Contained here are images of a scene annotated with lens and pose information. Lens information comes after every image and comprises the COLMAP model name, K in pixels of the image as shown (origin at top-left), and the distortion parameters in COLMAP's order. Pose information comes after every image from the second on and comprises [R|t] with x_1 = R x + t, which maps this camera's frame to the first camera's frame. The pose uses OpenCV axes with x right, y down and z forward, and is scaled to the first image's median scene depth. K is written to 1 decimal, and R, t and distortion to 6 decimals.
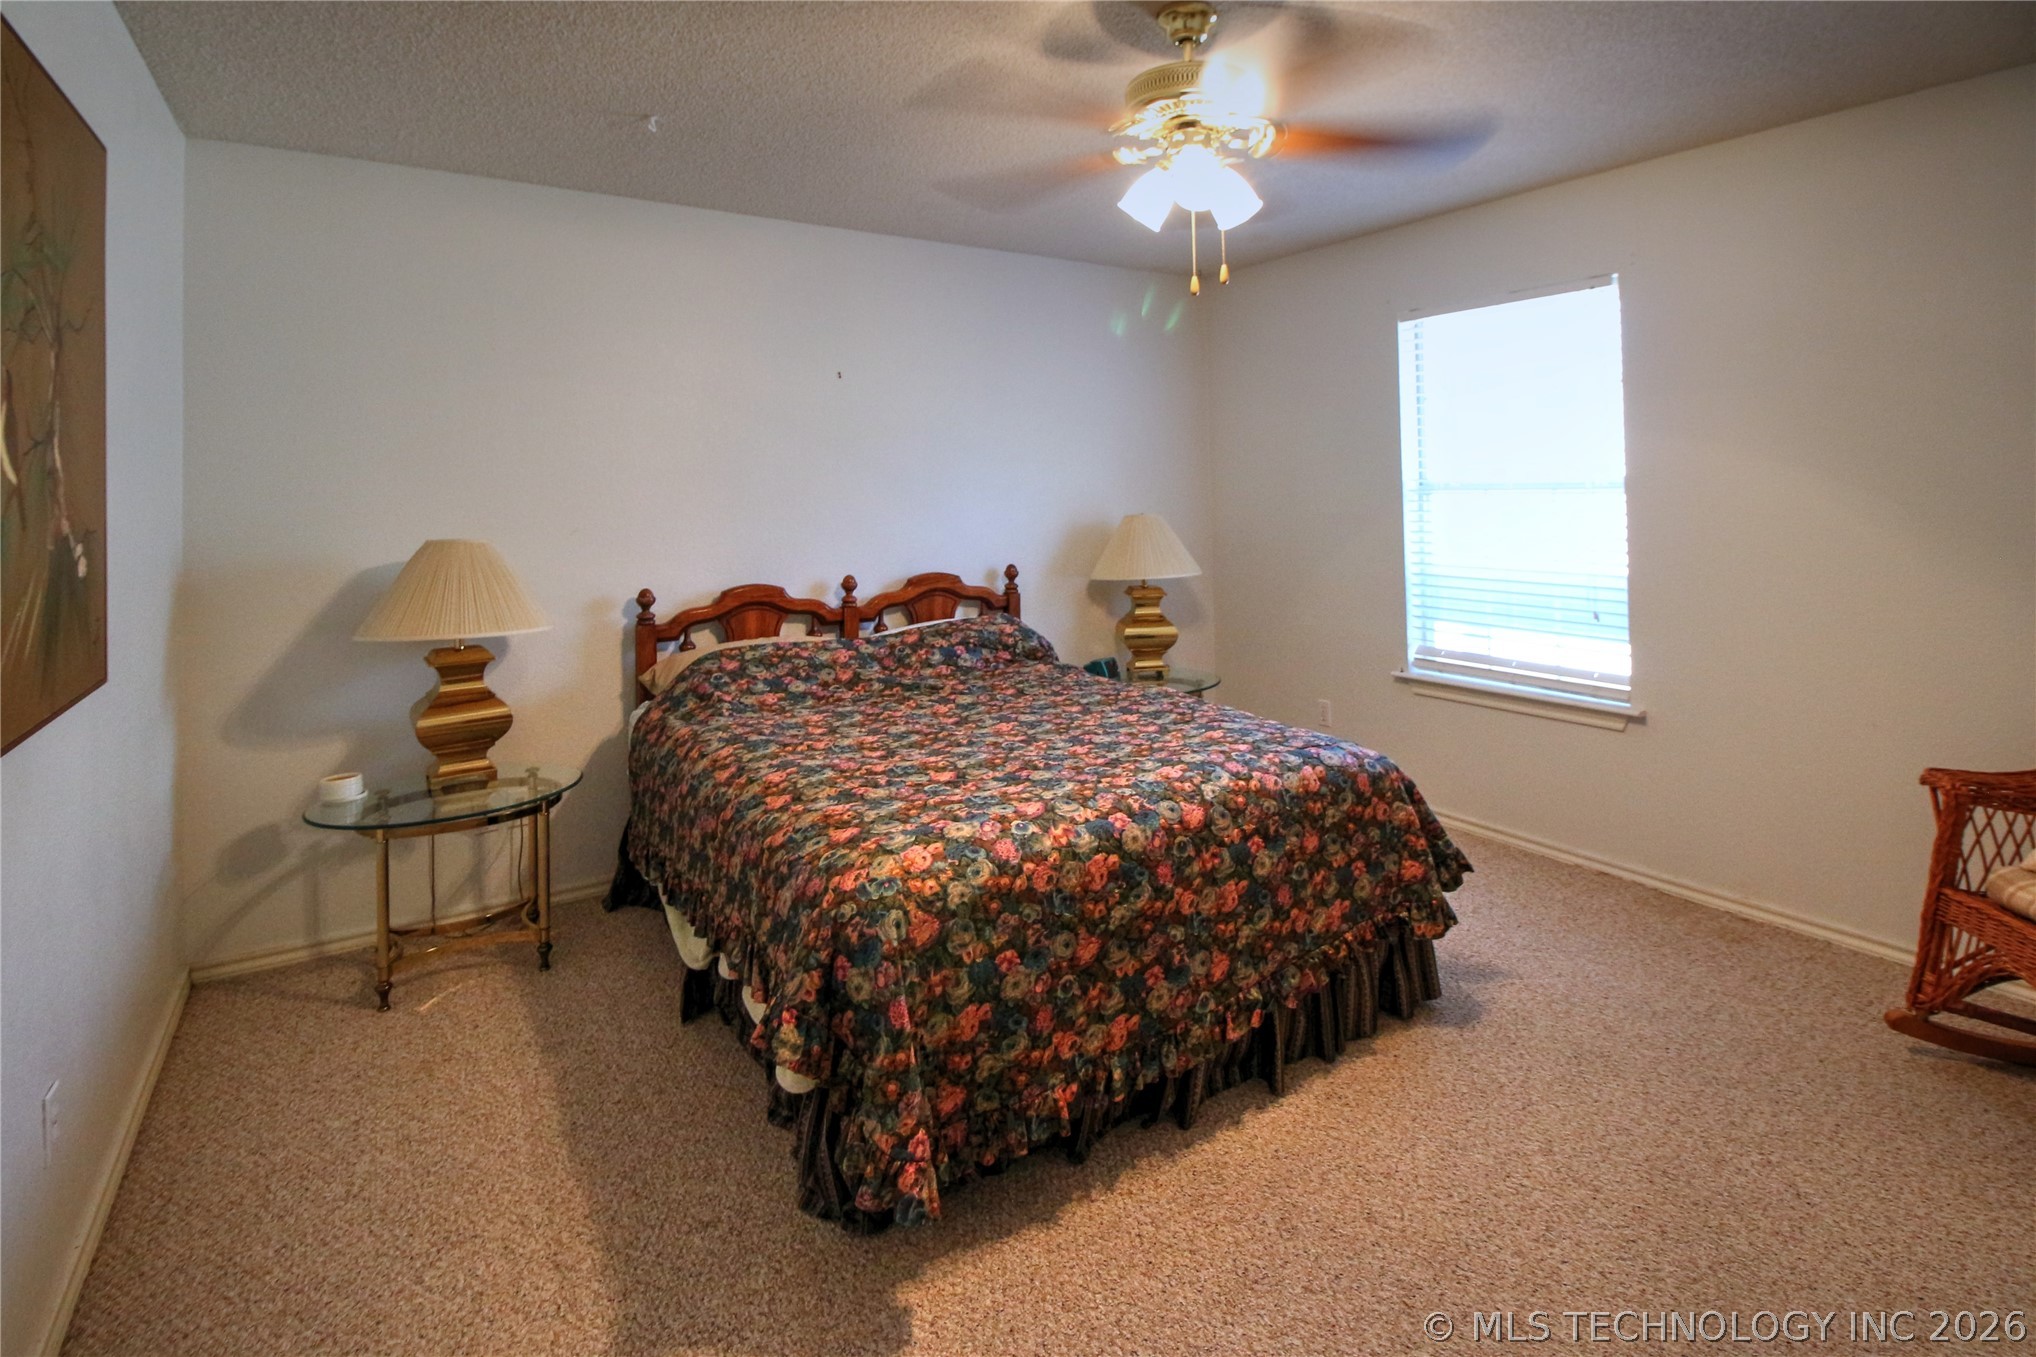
lens RADIAL K [[981.8, 0, 1069.7], [0, 981.8, 481.8], [0, 0, 1]] dist [0.001950, -0.009121]
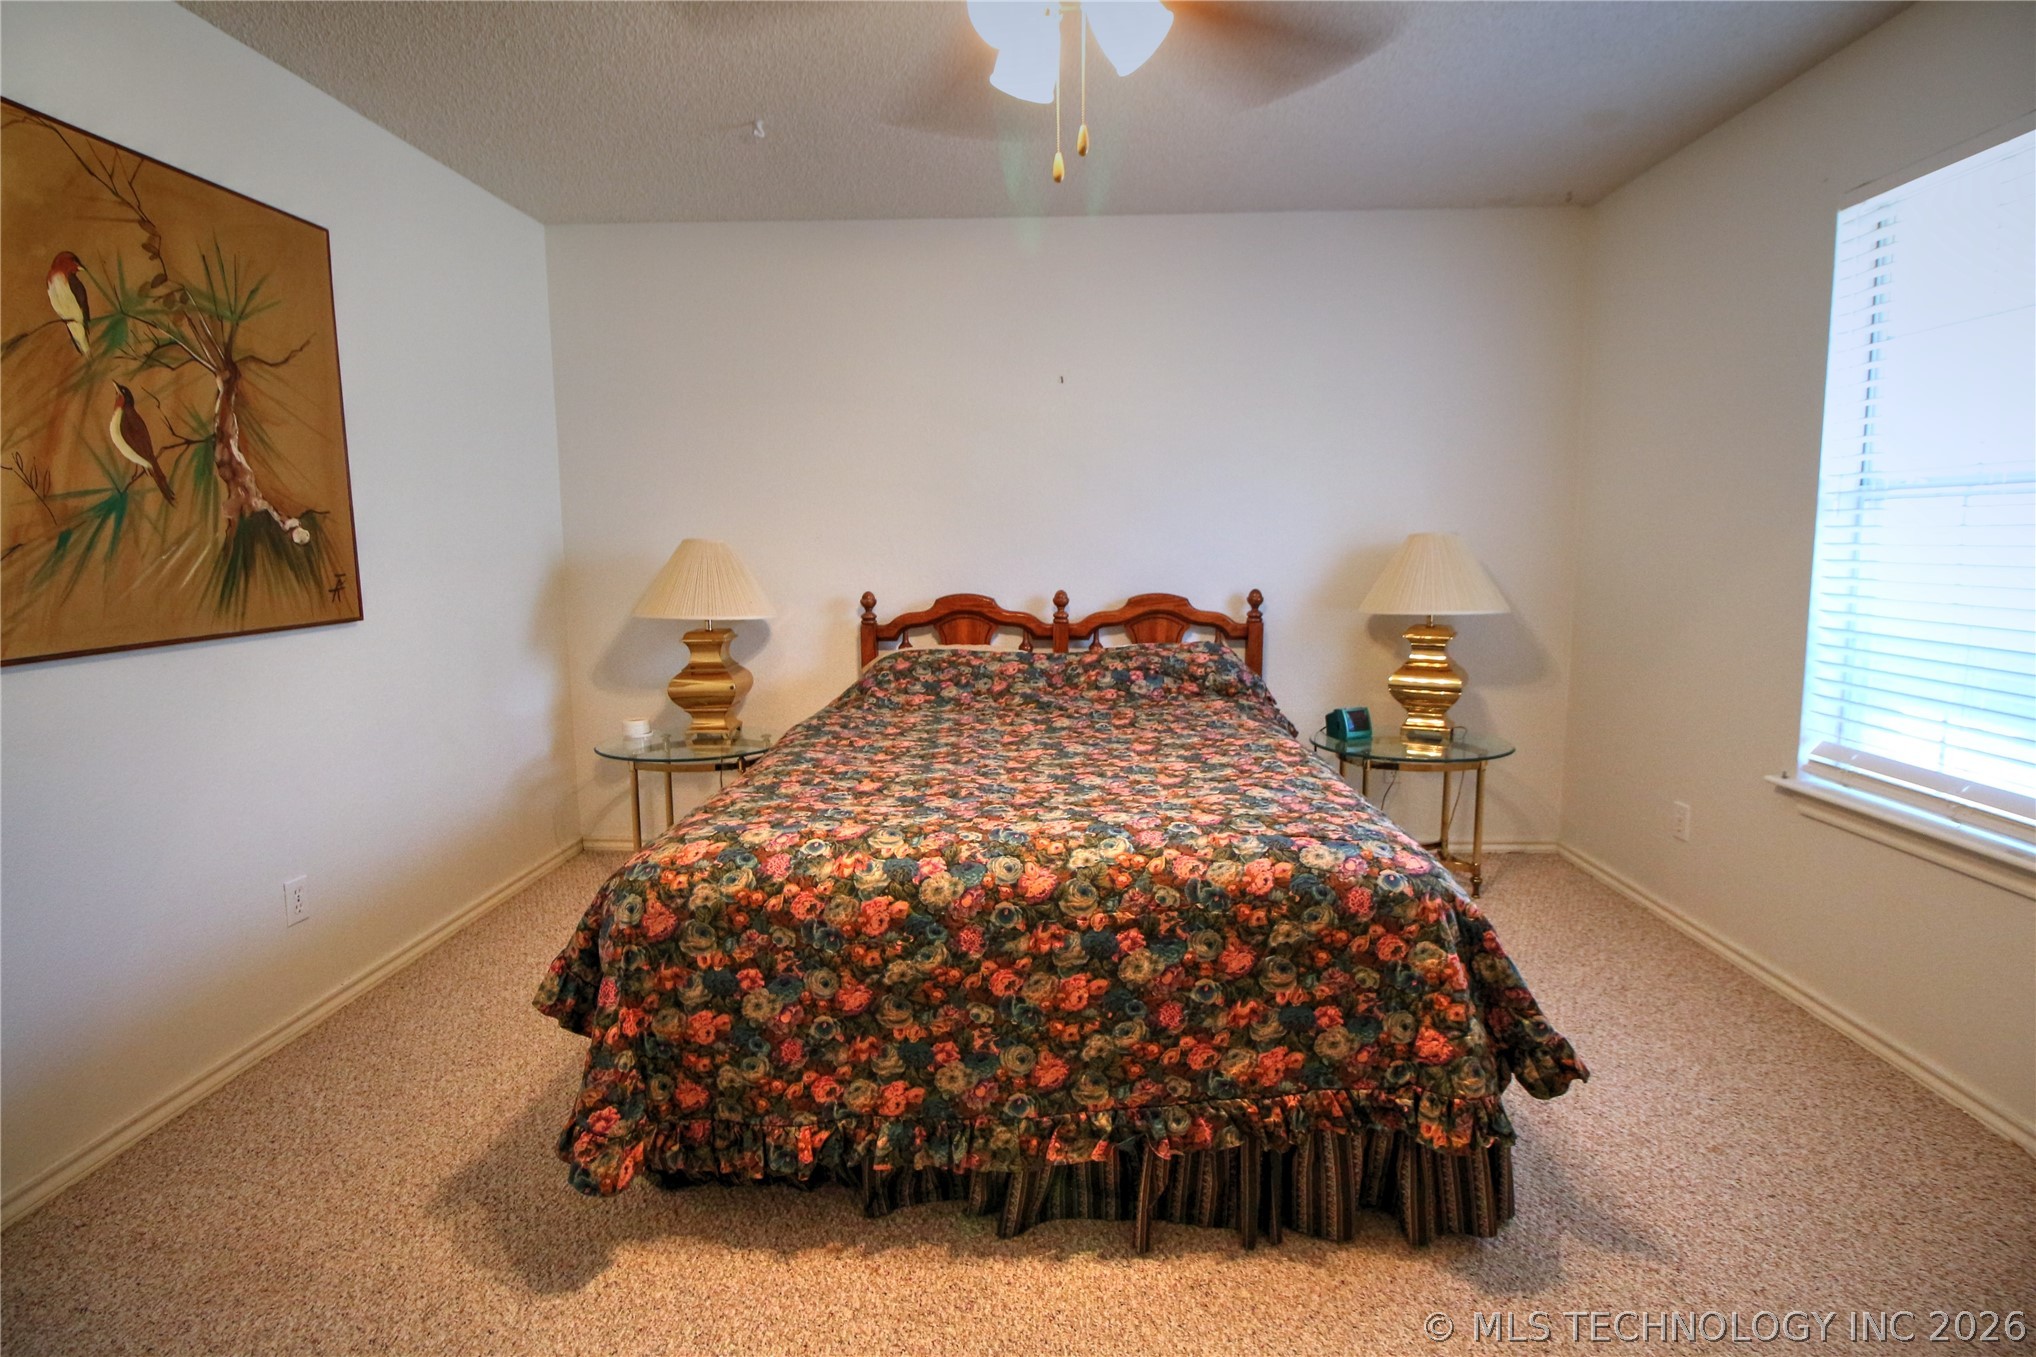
lens RADIAL K [[940.0, 0, 1051.9], [0, 940.0, 660.4], [0, 0, 1]] dist [0.001509, -0.014754]
pose [[0.807140, 0.084514, -0.584280, 0.551000], [-0.002646, 0.990208, 0.139574, 0.058276], [0.590354, -0.111109, 0.799460, 0.419046]]
